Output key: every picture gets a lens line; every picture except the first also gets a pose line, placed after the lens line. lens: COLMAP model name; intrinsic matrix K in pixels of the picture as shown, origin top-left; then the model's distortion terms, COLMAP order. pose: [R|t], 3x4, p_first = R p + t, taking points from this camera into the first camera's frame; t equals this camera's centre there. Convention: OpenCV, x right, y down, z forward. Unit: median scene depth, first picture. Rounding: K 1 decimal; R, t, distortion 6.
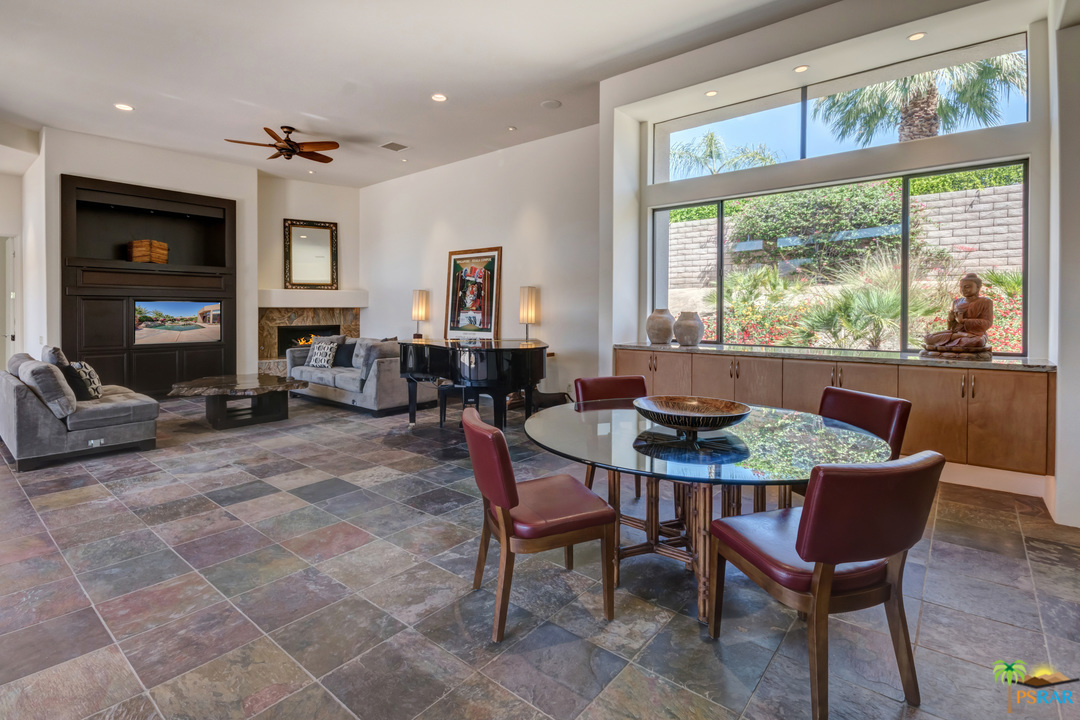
lens RADIAL K [[518.9, 0, 526.3], [0, 518.9, 313.8], [0, 0, 1]] dist [0.003282, -0.006905]
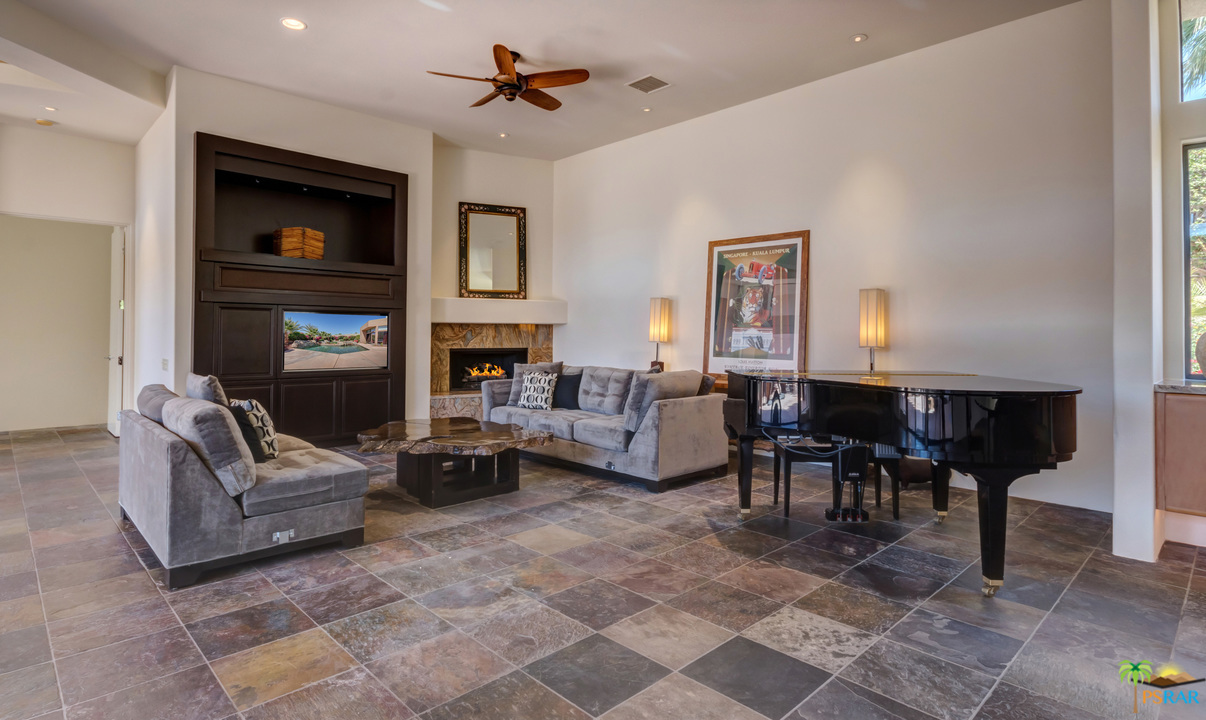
lens RADIAL K [[624.7, 0, 585.4], [0, 624.7, 326.1], [0, 0, 1]] dist [0.005614, 0.003674]
pose [[0.993361, 0.004688, -0.114943, -0.238523], [-0.006900, 0.999798, -0.018853, 0.009150], [0.114832, 0.019521, 0.993193, 0.186446]]
